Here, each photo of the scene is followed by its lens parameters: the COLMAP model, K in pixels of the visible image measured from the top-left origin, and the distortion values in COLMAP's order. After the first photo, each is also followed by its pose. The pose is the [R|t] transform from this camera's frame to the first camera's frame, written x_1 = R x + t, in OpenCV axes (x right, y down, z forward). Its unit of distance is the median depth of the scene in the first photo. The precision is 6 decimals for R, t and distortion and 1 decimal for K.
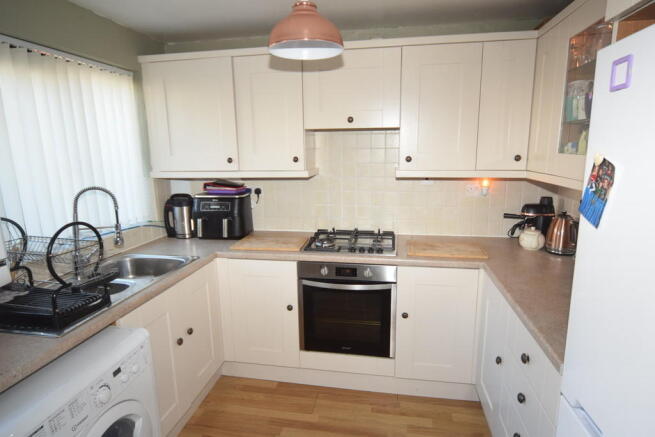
lens RADIAL K [[362.7, 0, 330.5], [0, 362.7, 215.8], [0, 0, 1]] dist [-0.026006, -0.000879]
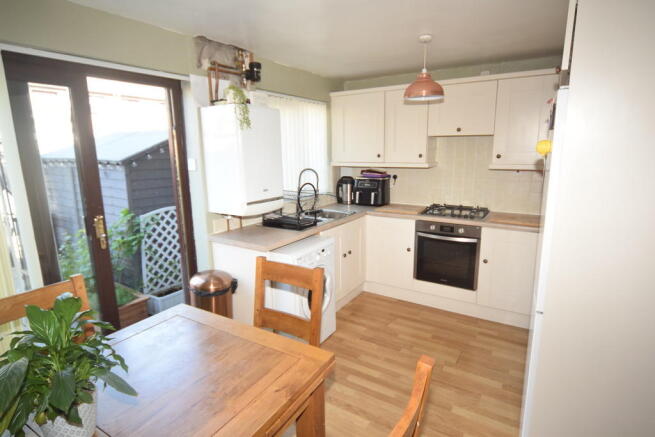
lens RADIAL K [[350.2, 0, 331.7], [0, 350.2, 219.3], [0, 0, 1]] dist [-0.002916, 0.000976]
pose [[0.927011, 0.078222, -0.366785, 0.117290], [-0.071590, 0.996931, 0.031674, 0.090813], [0.368137, -0.003104, 0.929766, -0.508565]]
